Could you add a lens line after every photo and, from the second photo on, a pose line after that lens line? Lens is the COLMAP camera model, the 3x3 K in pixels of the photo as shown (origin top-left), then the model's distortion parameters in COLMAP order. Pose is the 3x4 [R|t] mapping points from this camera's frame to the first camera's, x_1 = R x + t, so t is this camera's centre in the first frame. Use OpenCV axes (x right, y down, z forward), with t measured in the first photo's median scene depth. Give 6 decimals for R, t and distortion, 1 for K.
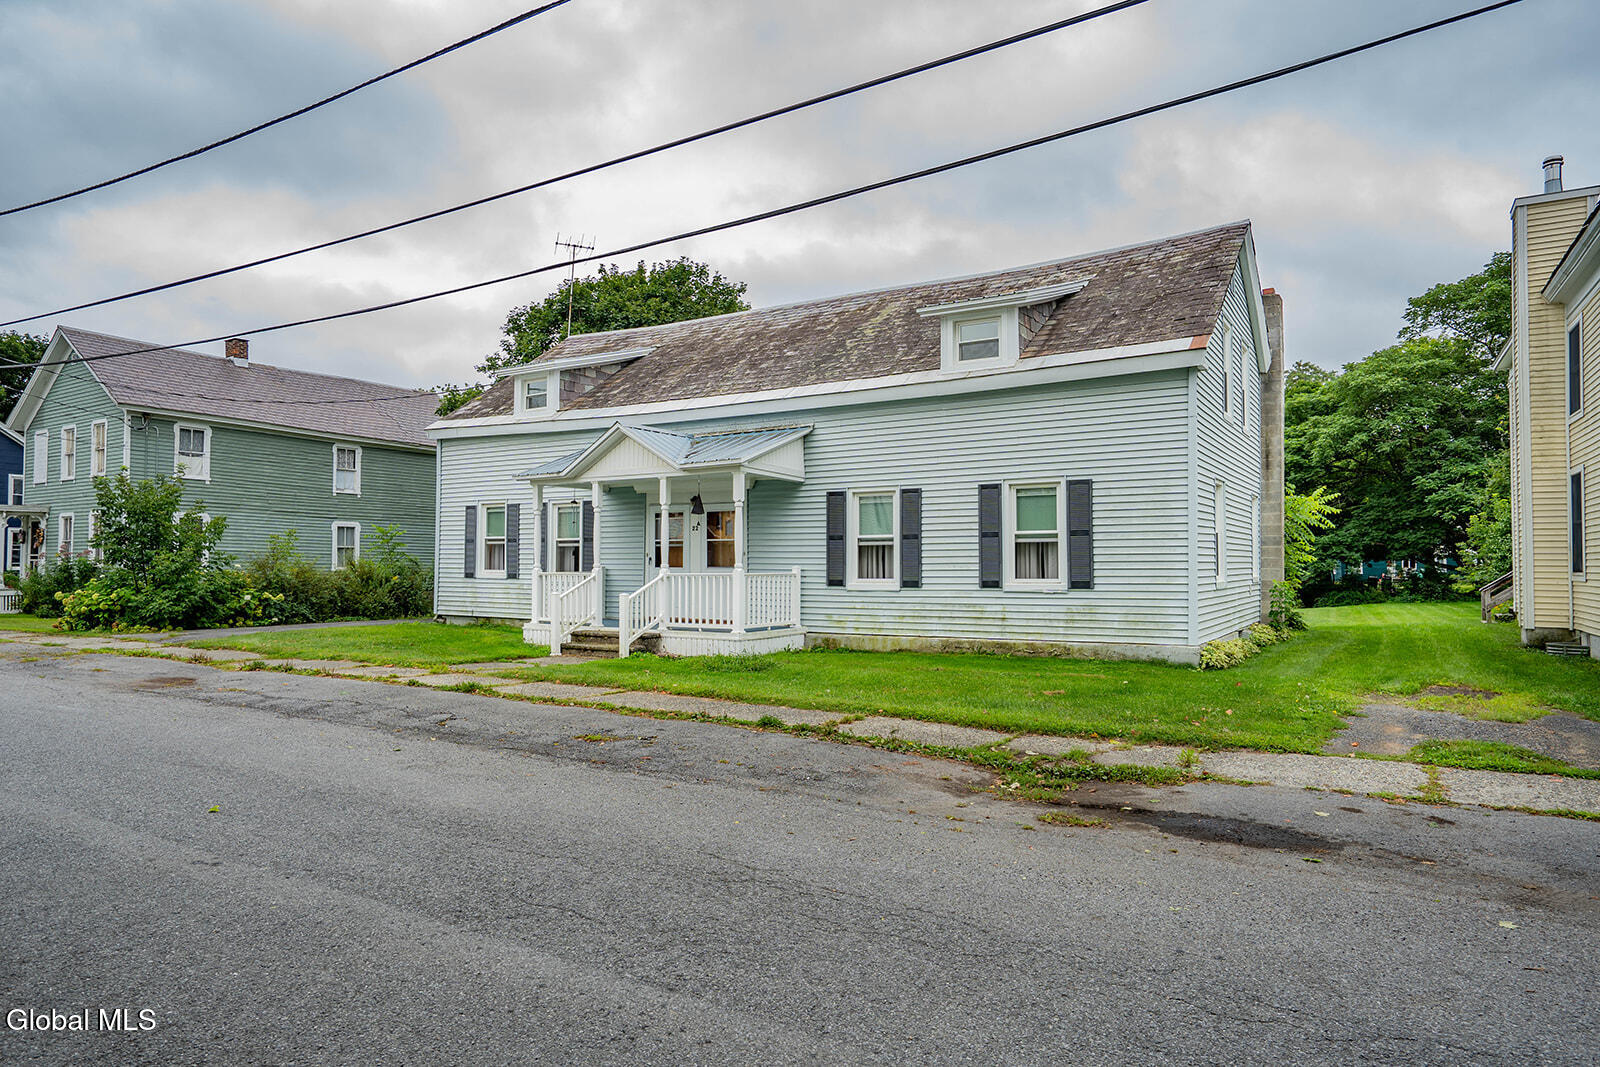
lens RADIAL K [[966.7, 0, 796.9], [0, 966.7, 529.0], [0, 0, 1]] dist [0.002773, -0.000698]
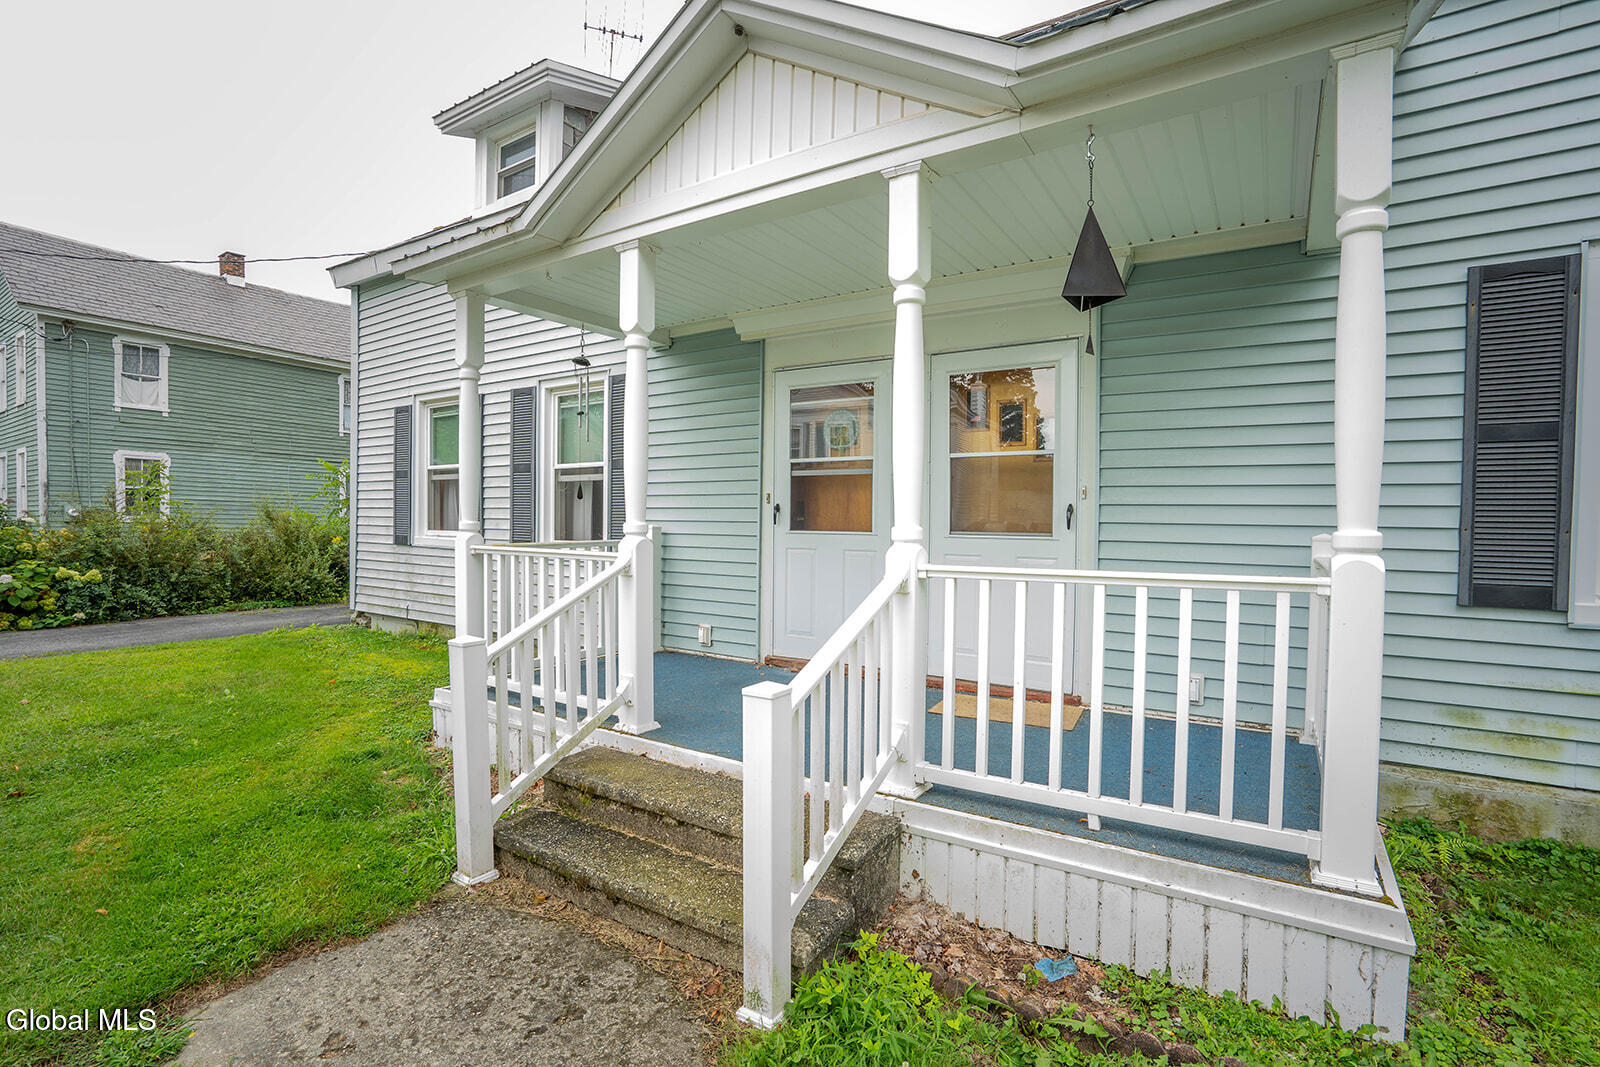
lens RADIAL K [[732.4, 0, 802.9], [0, 732.4, 531.6], [0, 0, 1]] dist [-0.019471, 0.001222]
pose [[0.999986, 0.005051, -0.001636, -0.126365], [-0.004954, 0.998481, 0.054882, 0.021230], [0.001910, -0.054874, 0.998491, 0.632134]]
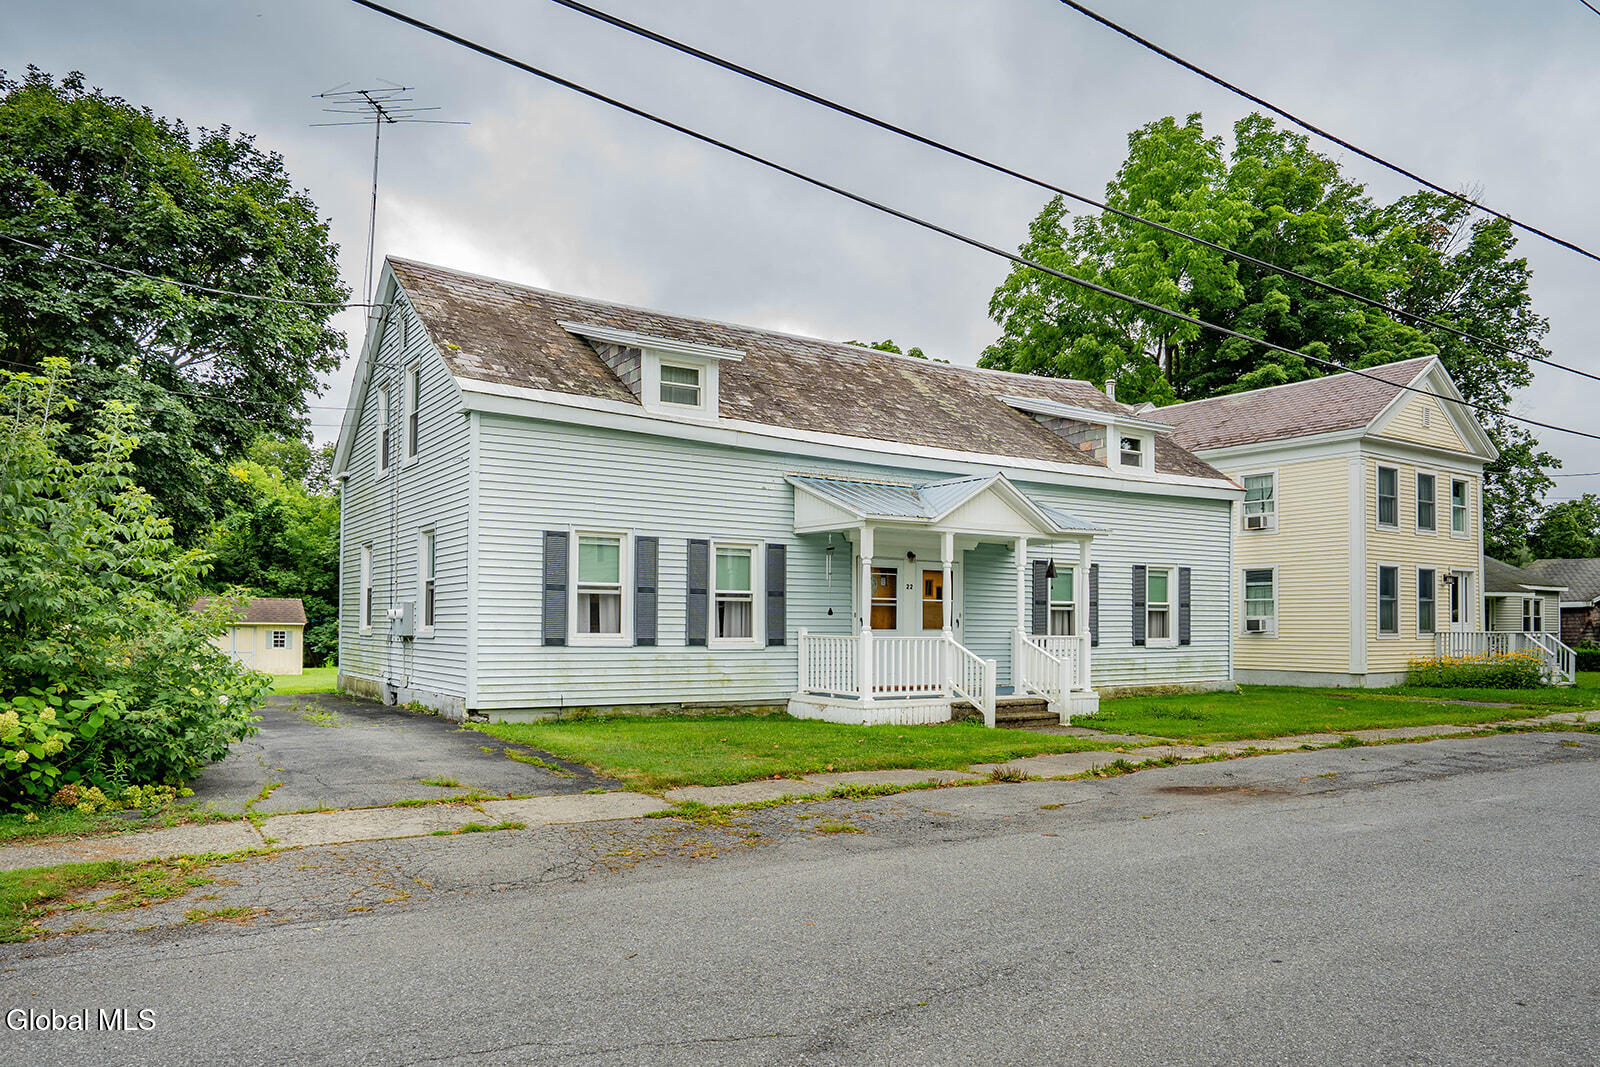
lens RADIAL K [[1106.0, 0, 798.8], [0, 1106.0, 549.6], [0, 0, 1]] dist [-0.027535, -0.000135]
pose [[0.410581, 0.060113, 0.909840, -0.969613], [-0.042965, 0.997992, -0.046549, 0.015066], [-0.910811, -0.019980, 0.412339, 0.580684]]
